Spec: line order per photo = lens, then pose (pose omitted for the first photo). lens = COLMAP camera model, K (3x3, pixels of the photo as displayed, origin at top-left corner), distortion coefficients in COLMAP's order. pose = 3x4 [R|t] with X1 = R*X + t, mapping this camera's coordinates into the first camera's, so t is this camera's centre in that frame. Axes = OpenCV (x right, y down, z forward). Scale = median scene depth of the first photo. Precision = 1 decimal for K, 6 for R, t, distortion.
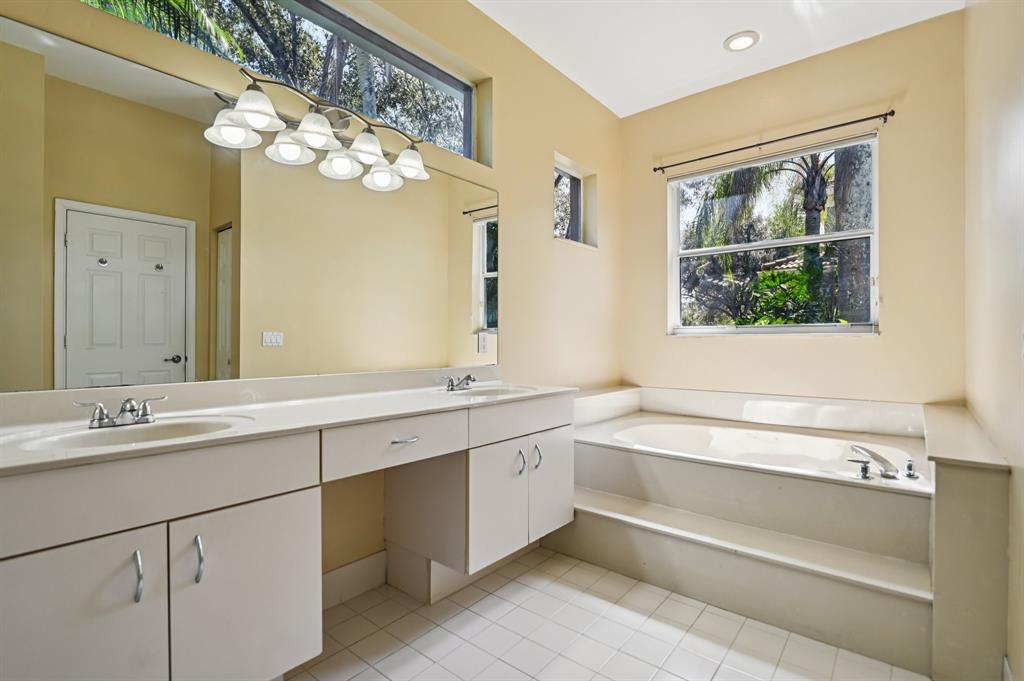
lens RADIAL K [[487.1, 0, 508.8], [0, 487.1, 340.8], [0, 0, 1]] dist [0.005303, 0.000994]
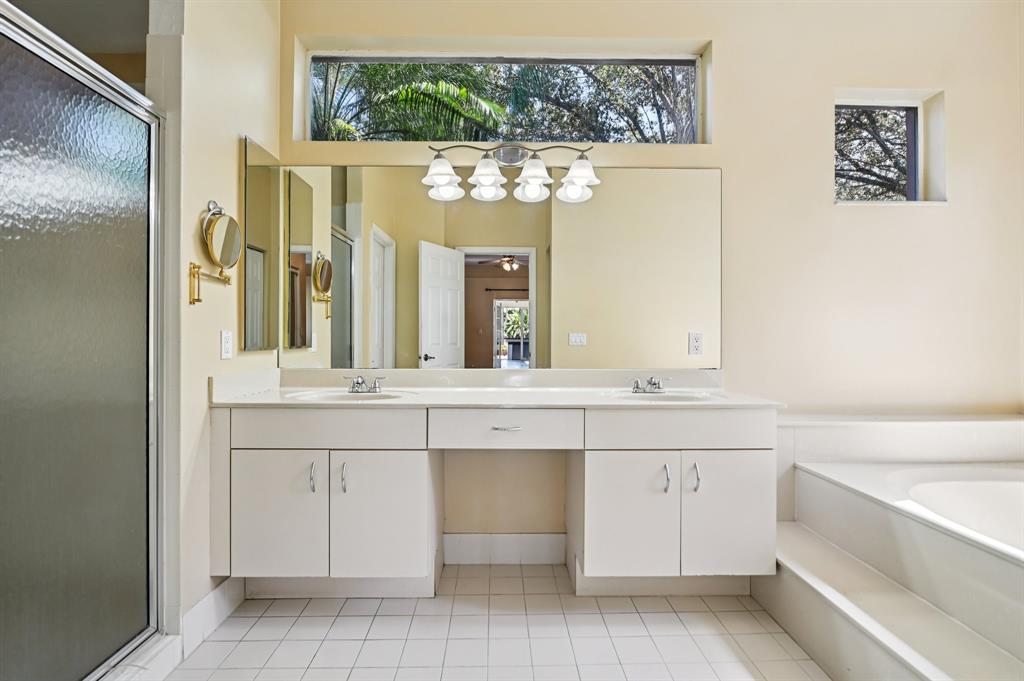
lens RADIAL K [[487.1, 0, 507.9], [0, 487.1, 339.5], [0, 0, 1]] dist [0.005303, 0.000994]
pose [[0.653767, 0.000155, -0.756696, 0.499329], [-0.003152, 0.999992, -0.002518, -0.000876], [0.756690, 0.004031, 0.653762, 0.197203]]
